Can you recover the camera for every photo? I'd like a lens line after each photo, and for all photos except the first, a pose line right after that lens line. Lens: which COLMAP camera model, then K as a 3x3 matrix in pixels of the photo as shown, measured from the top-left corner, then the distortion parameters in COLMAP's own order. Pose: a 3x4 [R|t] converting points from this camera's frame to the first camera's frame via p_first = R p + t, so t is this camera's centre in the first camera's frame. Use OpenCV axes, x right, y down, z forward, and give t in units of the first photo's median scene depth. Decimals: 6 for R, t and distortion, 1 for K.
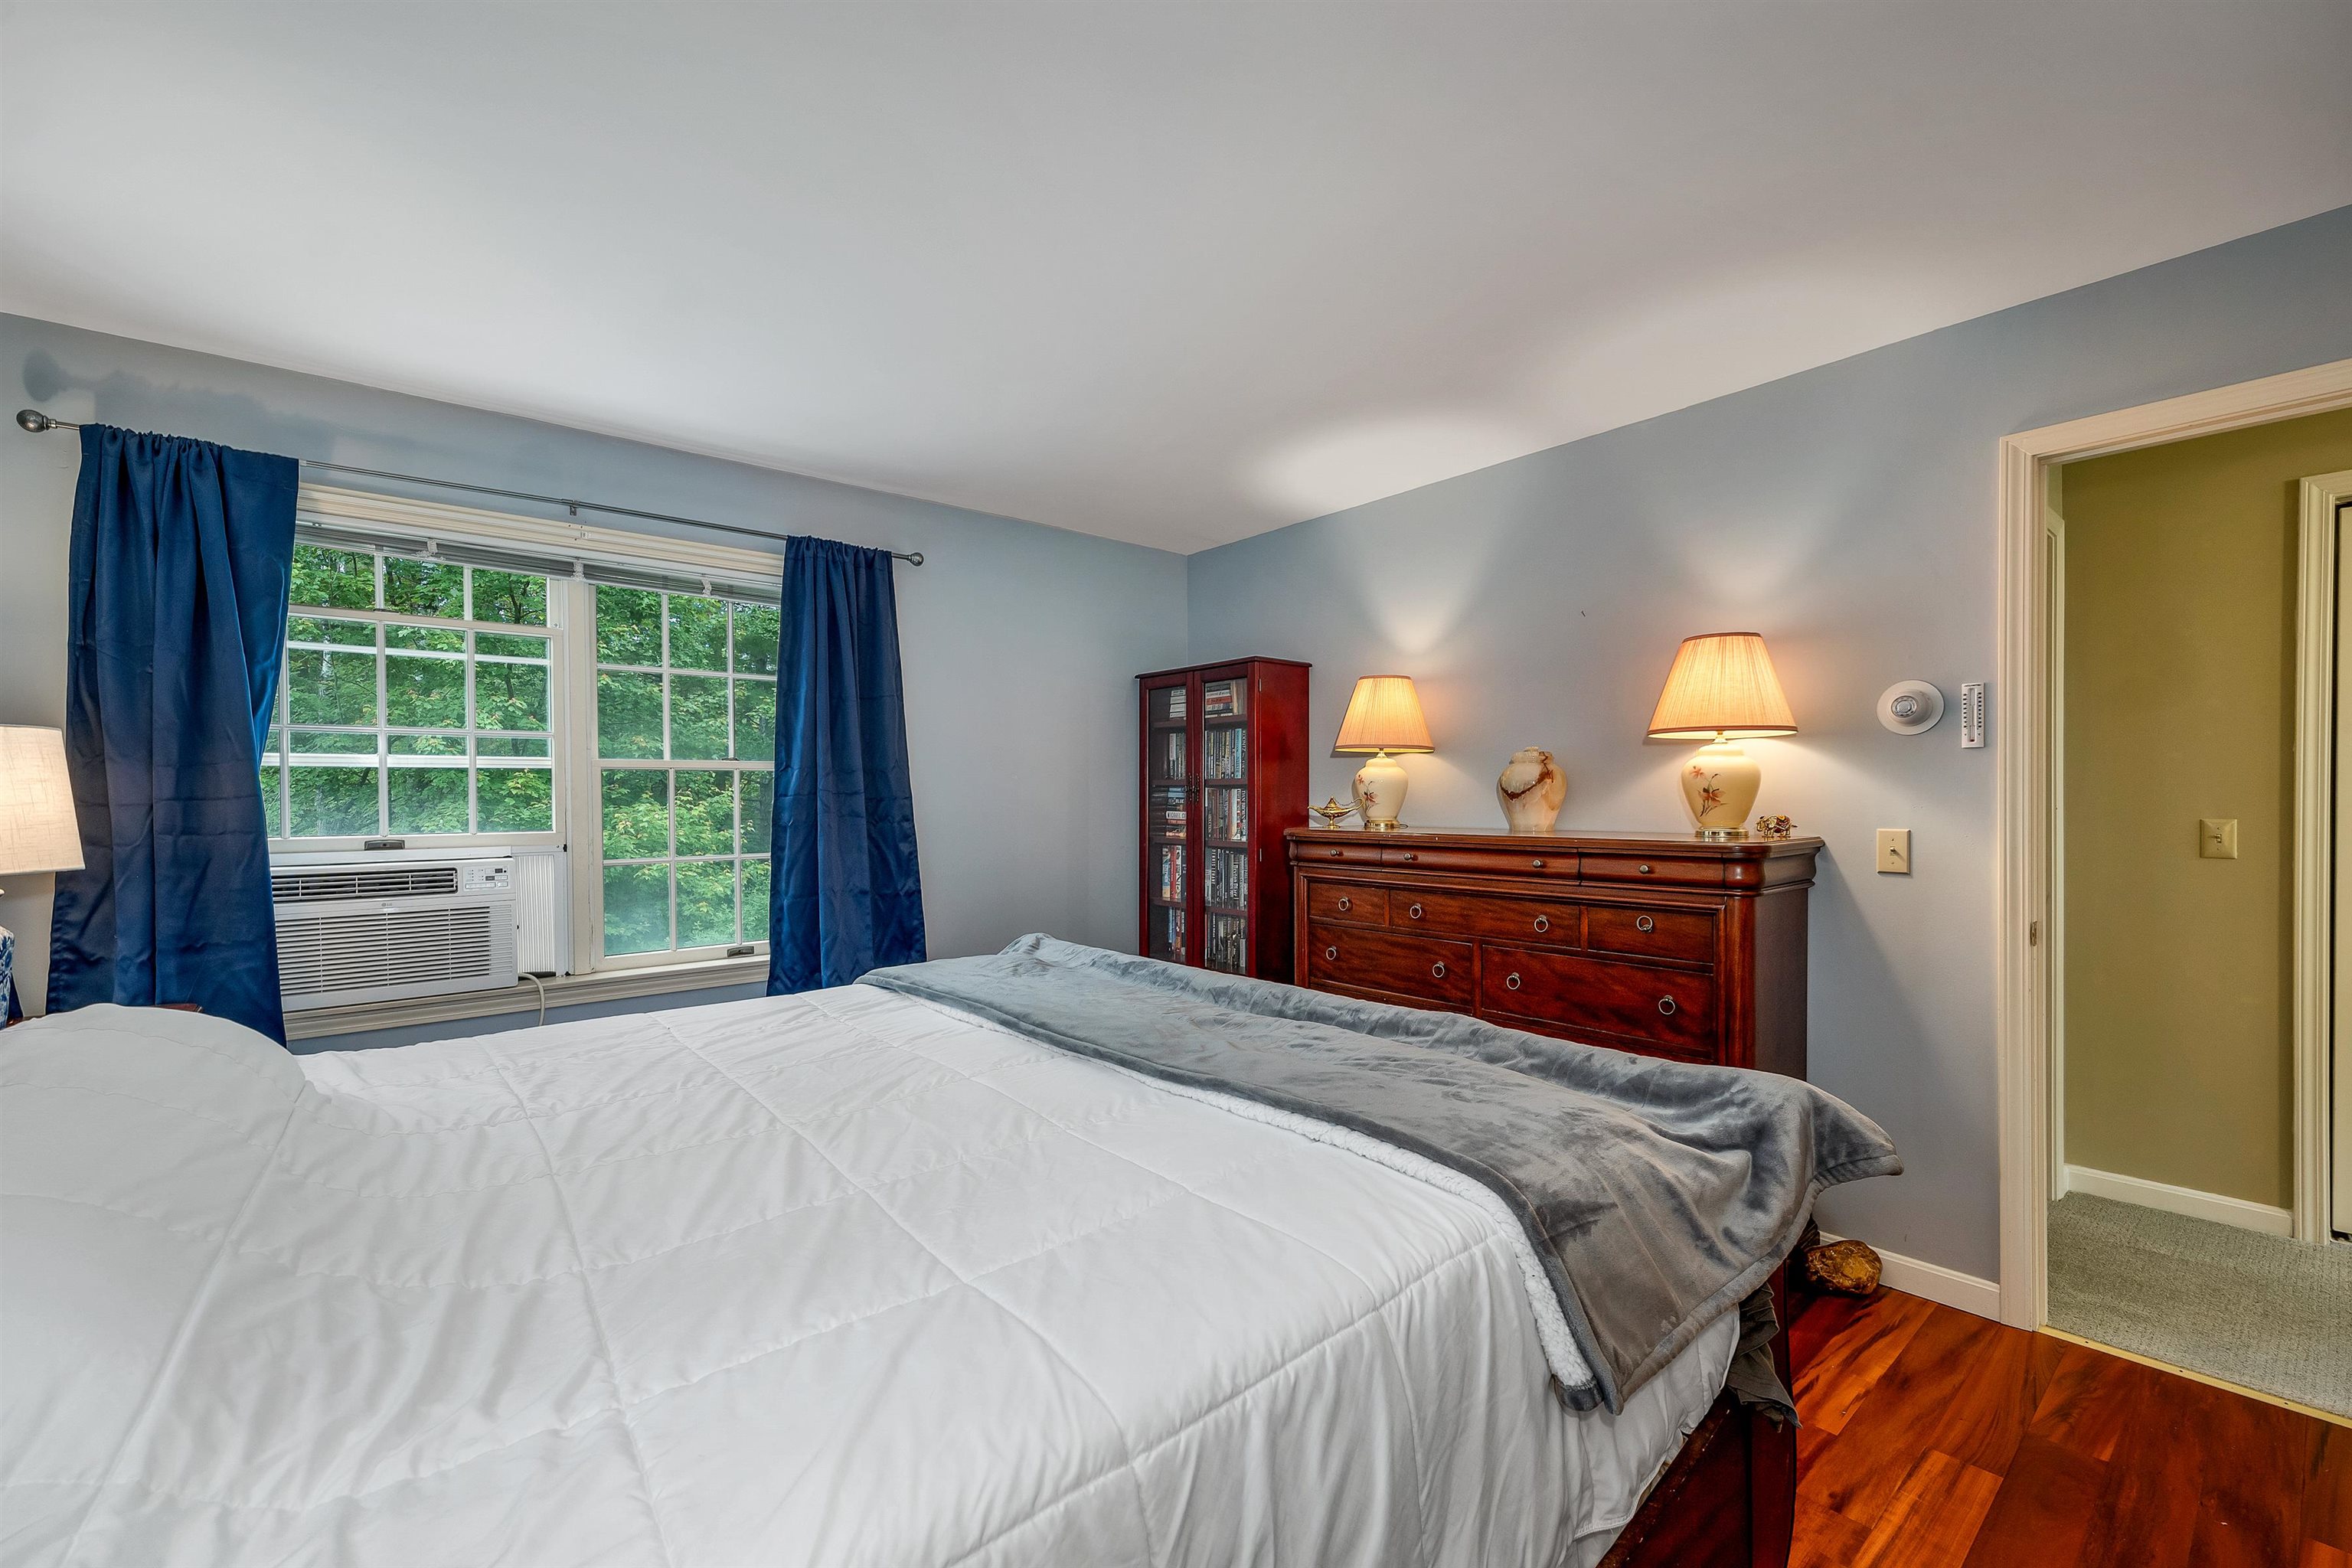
lens RADIAL K [[968.6, 0, 1176.0], [0, 968.6, 784.0], [0, 0, 1]] dist [-0.001251, -0.000089]
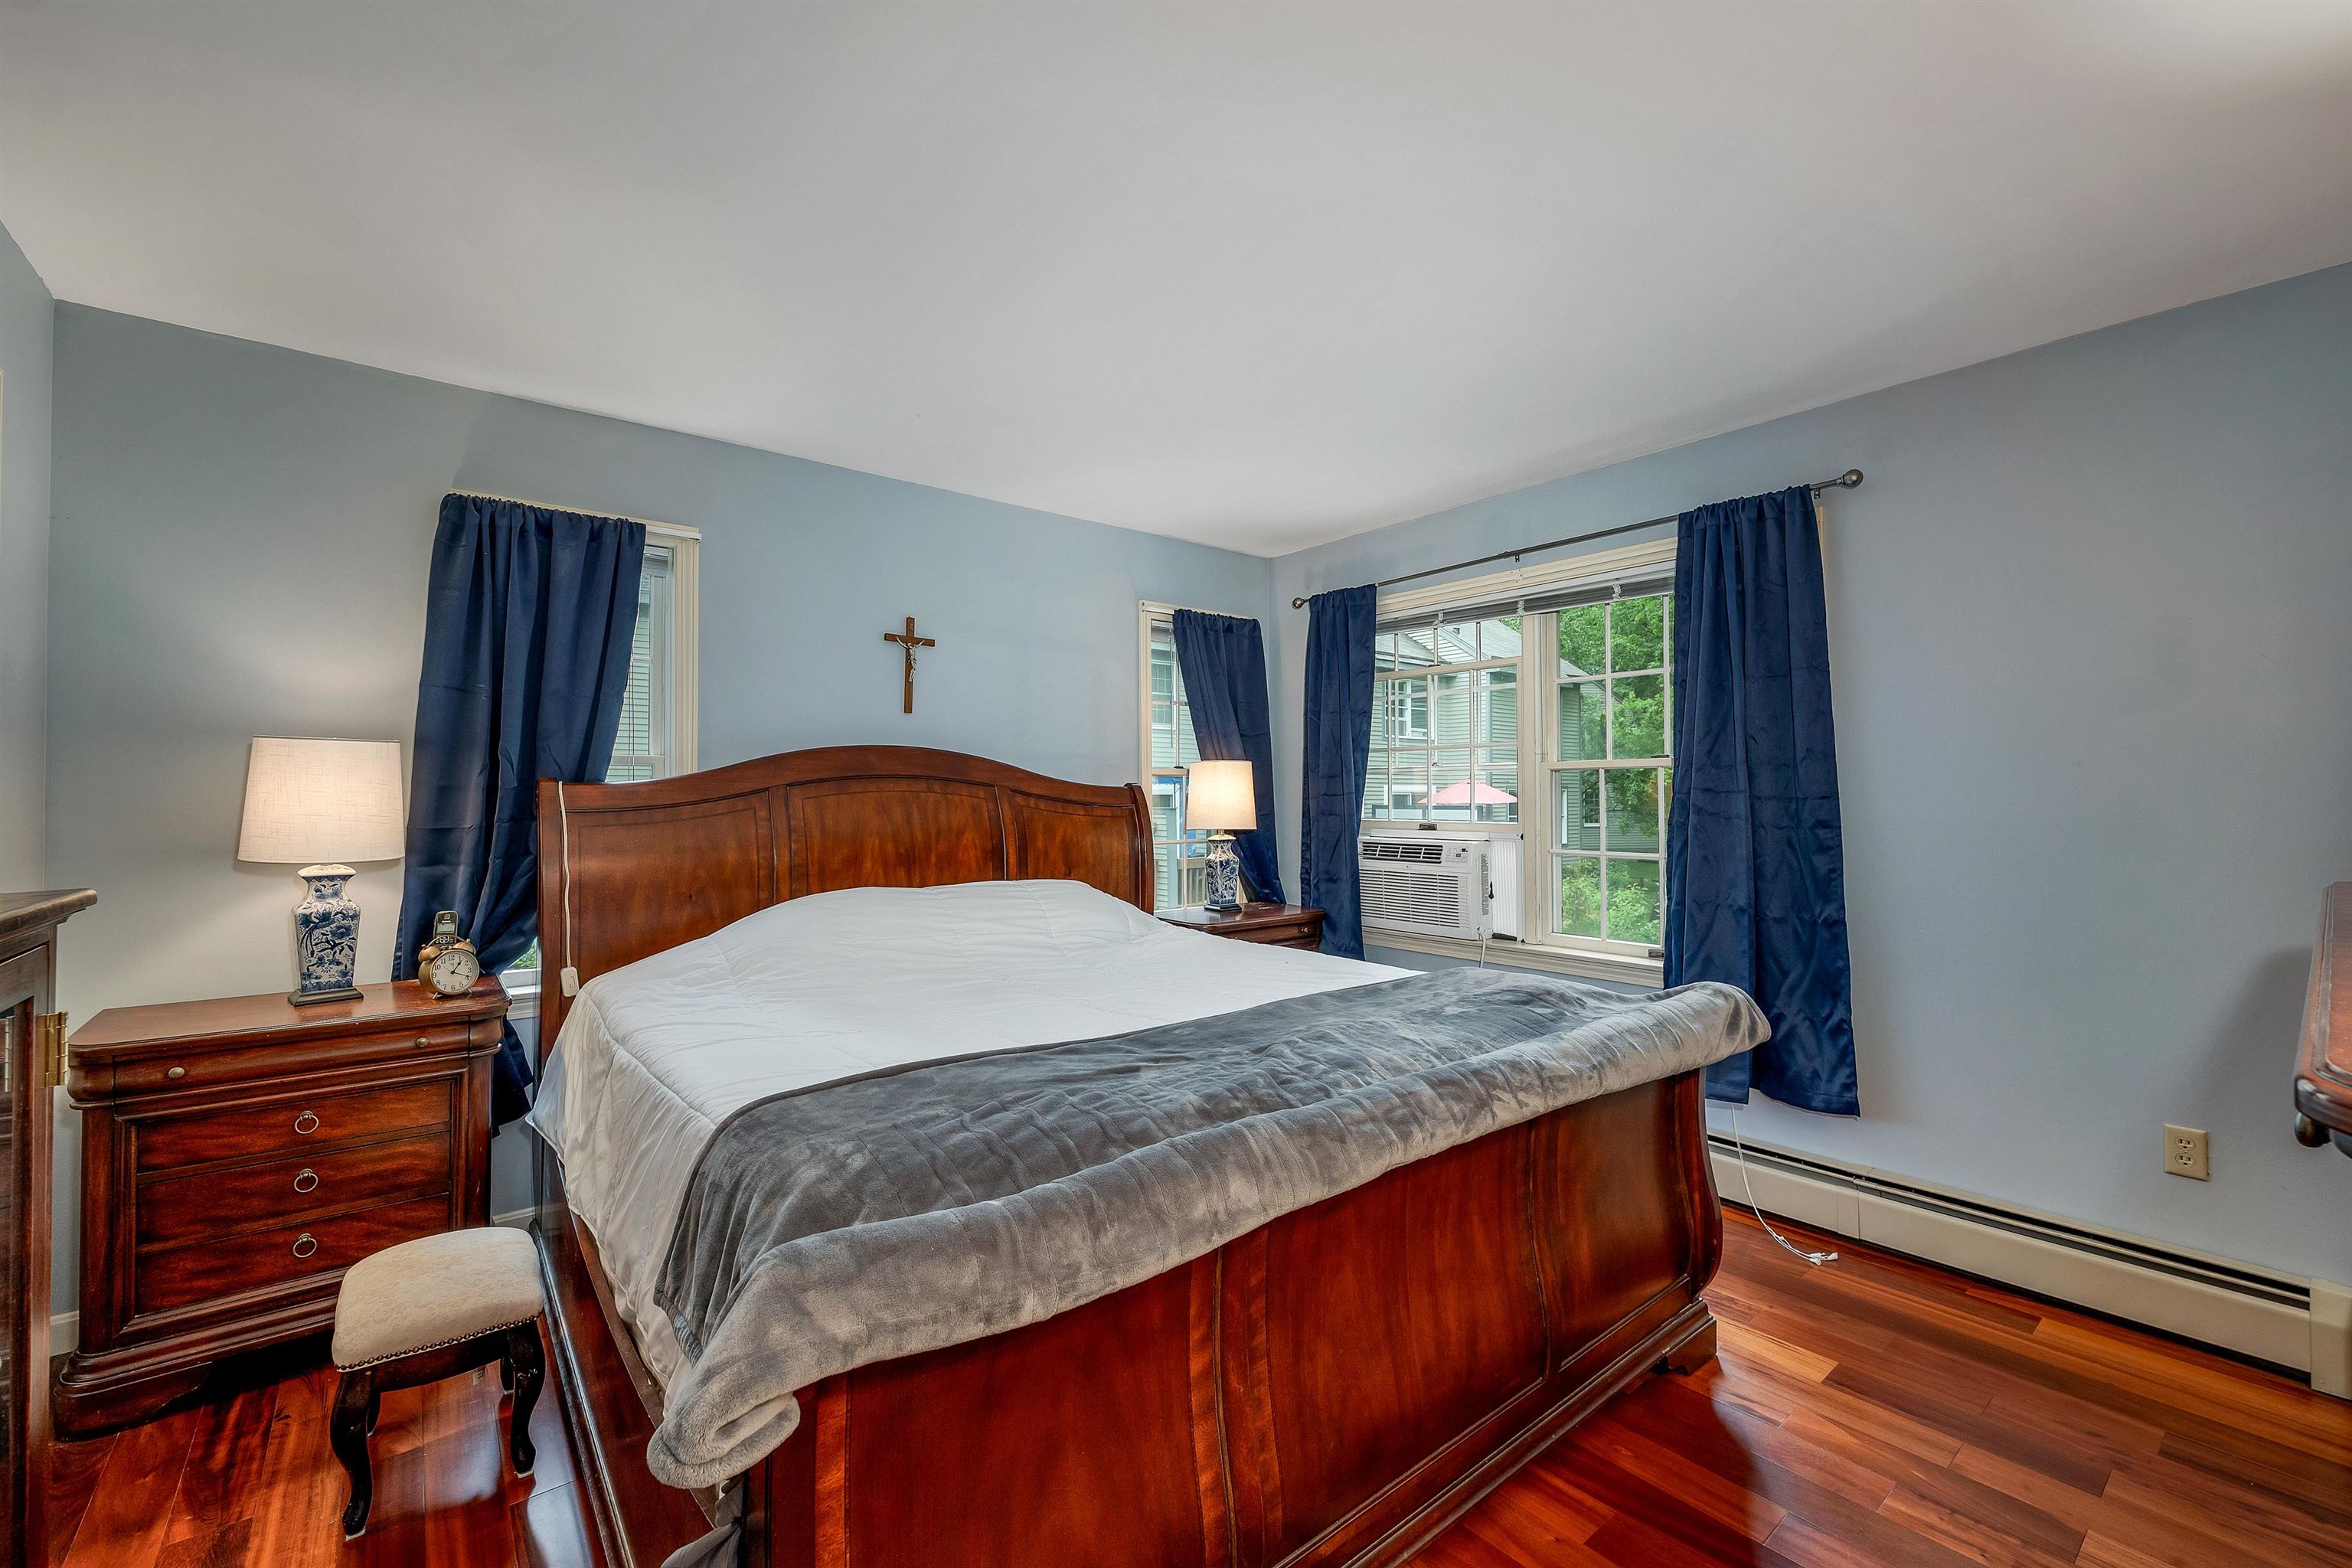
lens RADIAL K [[968.6, 0, 1176.0], [0, 968.6, 784.0], [0, 0, 1]] dist [-0.001251, -0.000089]
pose [[-0.022801, -0.007400, -0.999713, 0.498417], [0.008161, 0.999938, -0.007587, 0.004999], [0.999707, -0.008332, -0.022739, 0.501904]]
